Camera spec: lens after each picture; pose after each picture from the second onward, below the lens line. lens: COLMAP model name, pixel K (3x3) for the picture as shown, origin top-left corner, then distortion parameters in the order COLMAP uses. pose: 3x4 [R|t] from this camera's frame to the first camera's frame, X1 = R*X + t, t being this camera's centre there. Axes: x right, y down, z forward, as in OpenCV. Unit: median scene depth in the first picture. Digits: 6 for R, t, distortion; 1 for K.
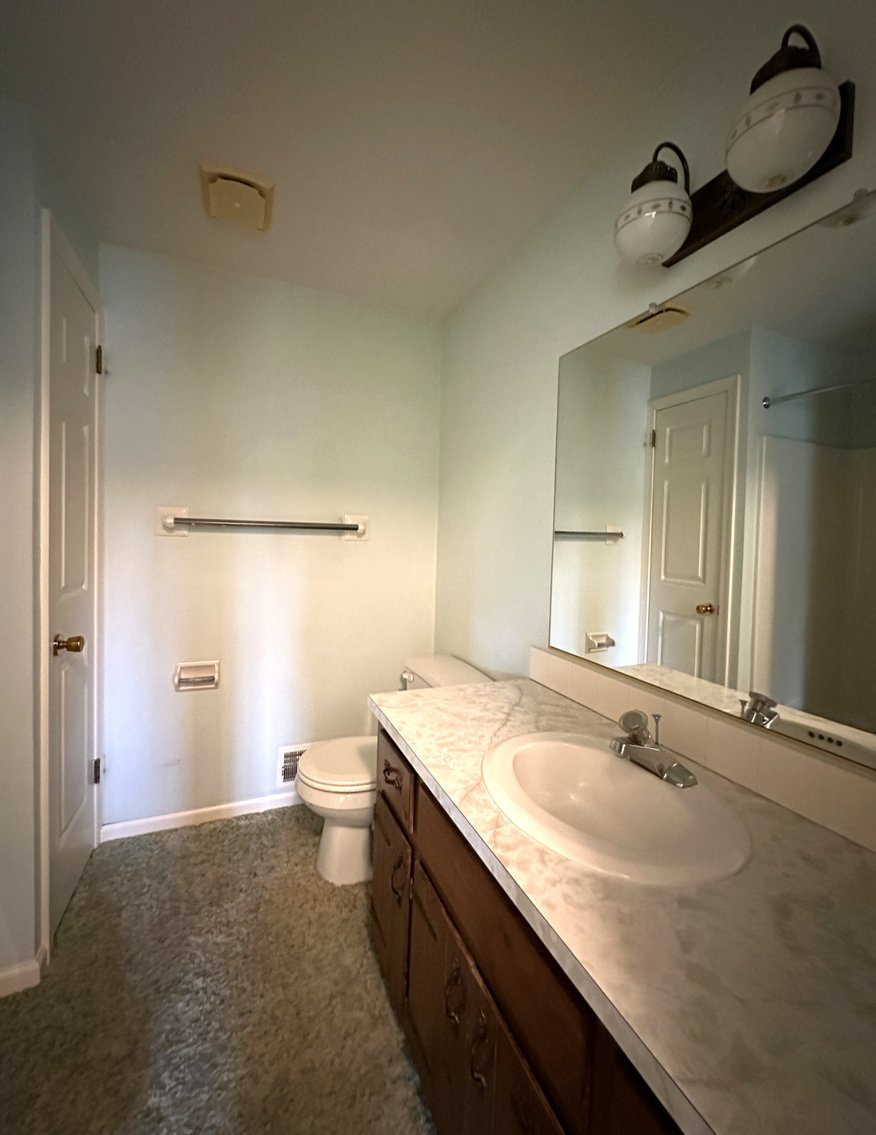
lens RADIAL K [[470.8, 0, 435.6], [0, 470.8, 555.9], [0, 0, 1]] dist [-0.002192, -0.000010]
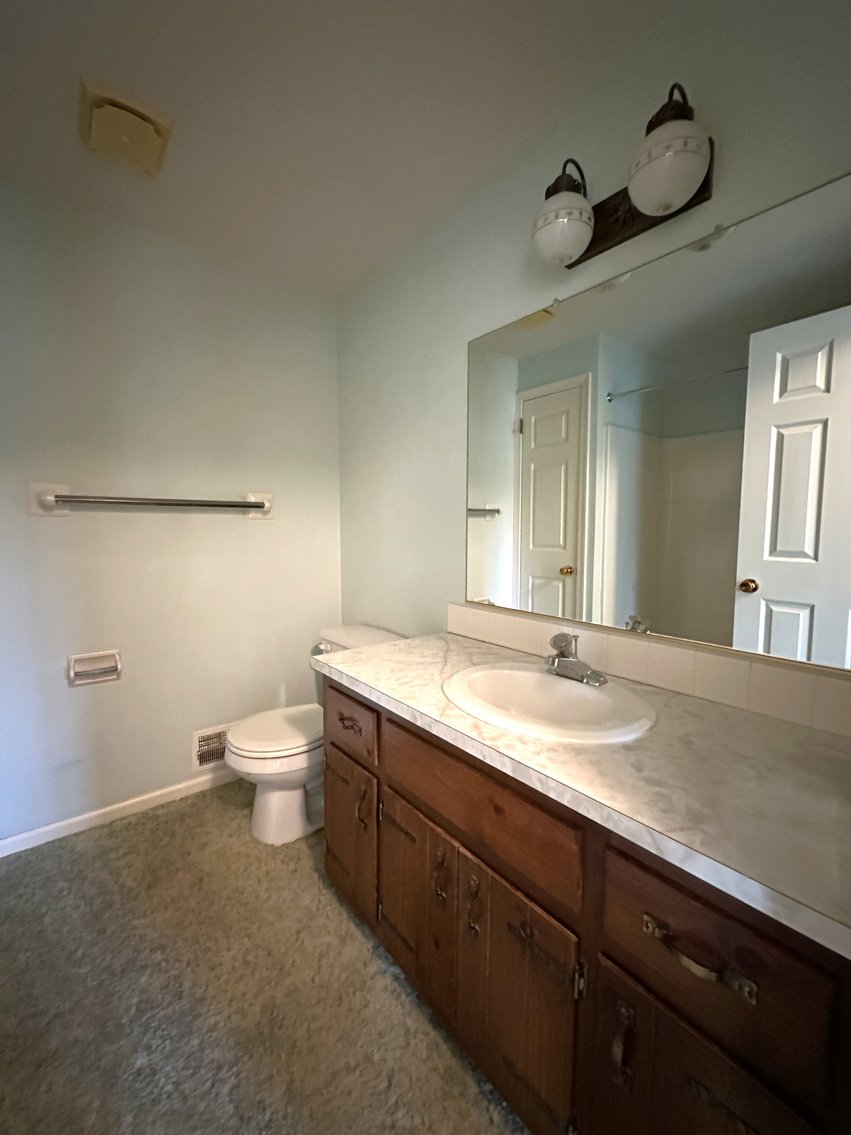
lens RADIAL K [[455.4, 0, 427.4], [0, 455.4, 572.3], [0, 0, 1]] dist [-0.003823, 0.000510]
pose [[0.961468, -0.055438, 0.269269, -0.166147], [0.038935, 0.997043, 0.066251, 0.051746], [-0.272146, -0.053214, 0.960784, -0.041548]]
